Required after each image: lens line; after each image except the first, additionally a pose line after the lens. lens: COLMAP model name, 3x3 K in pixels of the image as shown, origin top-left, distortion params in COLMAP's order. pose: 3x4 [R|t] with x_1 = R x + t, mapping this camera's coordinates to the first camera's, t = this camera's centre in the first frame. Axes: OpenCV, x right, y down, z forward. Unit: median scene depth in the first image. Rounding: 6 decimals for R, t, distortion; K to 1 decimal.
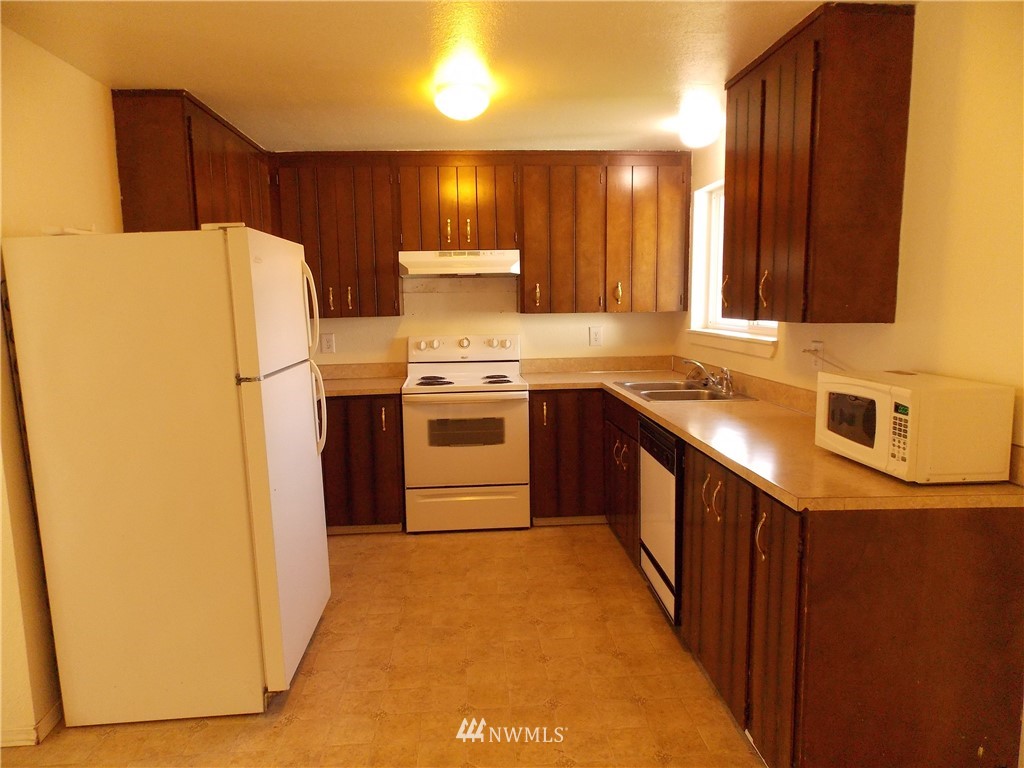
lens RADIAL K [[679.4, 0, 508.5], [0, 679.4, 377.3], [0, 0, 1]] dist [0.008067, -0.000052]
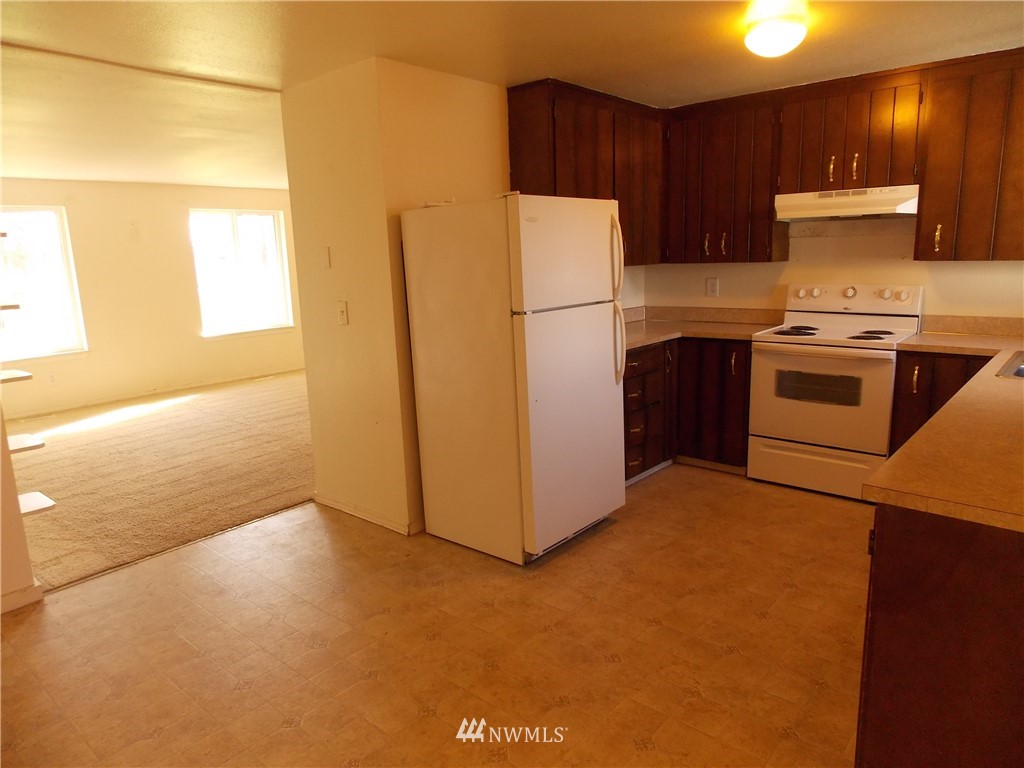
lens RADIAL K [[679.4, 0, 508.5], [0, 679.4, 377.3], [0, 0, 1]] dist [0.008067, -0.000052]
pose [[0.713054, 0.129834, -0.688983, 0.279343], [-0.069090, 0.990933, 0.115231, -0.012777], [0.697697, -0.034564, 0.715559, 0.026979]]
